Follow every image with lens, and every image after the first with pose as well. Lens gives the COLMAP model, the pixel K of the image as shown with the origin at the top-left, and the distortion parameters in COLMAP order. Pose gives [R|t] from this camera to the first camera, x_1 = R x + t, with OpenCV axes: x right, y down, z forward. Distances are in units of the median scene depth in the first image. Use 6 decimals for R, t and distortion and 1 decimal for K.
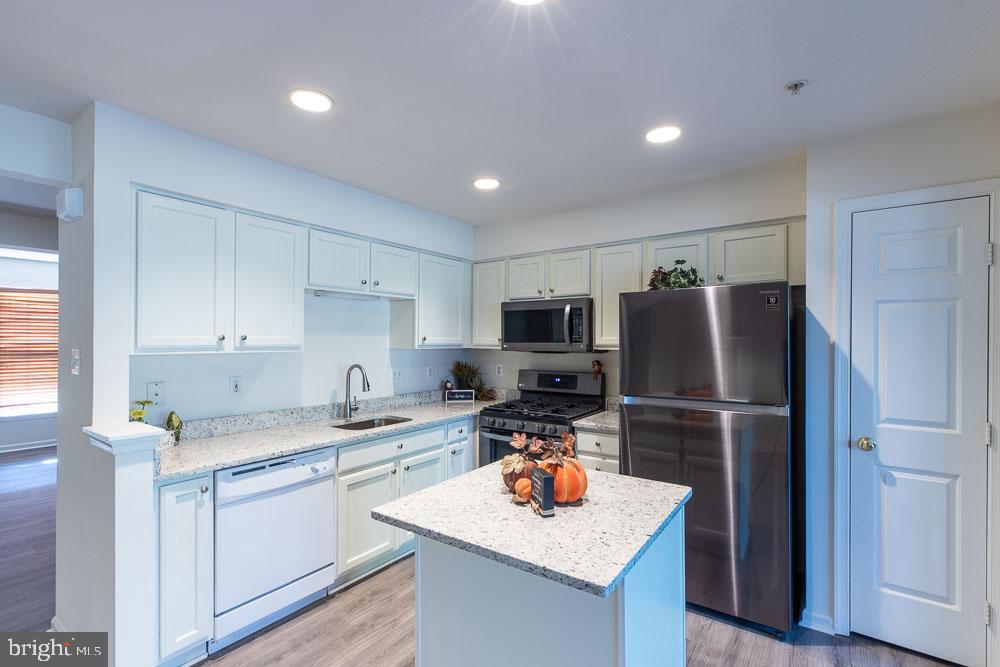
lens RADIAL K [[446.5, 0, 468.7], [0, 446.5, 338.4], [0, 0, 1]] dist [0.009608, -0.000292]
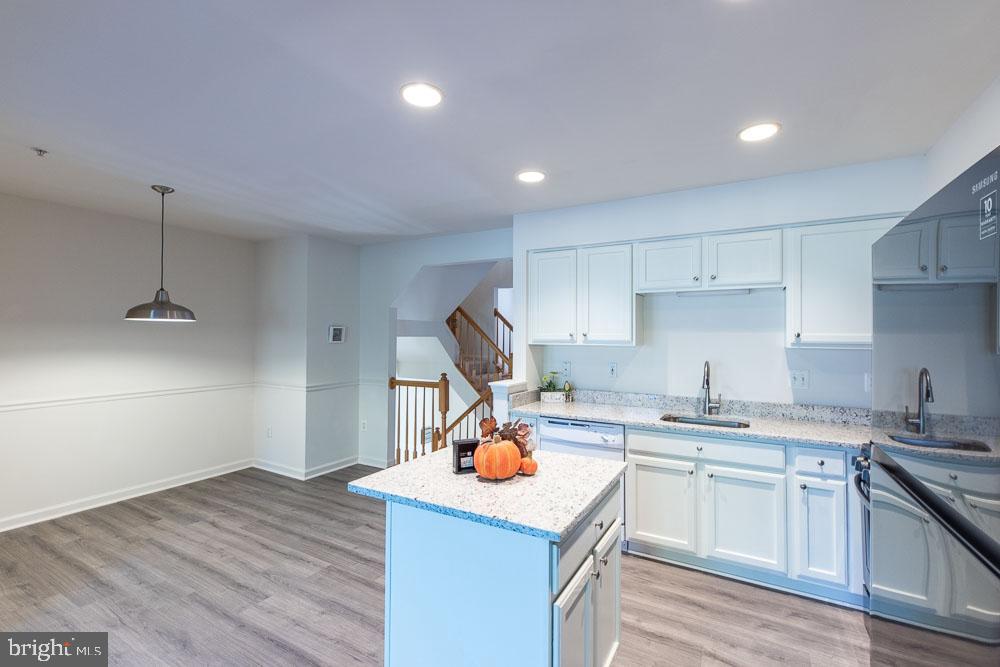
lens RADIAL K [[446.5, 0, 529.5], [0, 446.5, 328.2], [0, 0, 1]] dist [0.009608, -0.000292]
pose [[0.172175, -0.016948, -0.984921, 0.710151], [0.001517, 0.999855, -0.016940, 0.001517], [0.985065, 0.001422, 0.172175, 0.471582]]
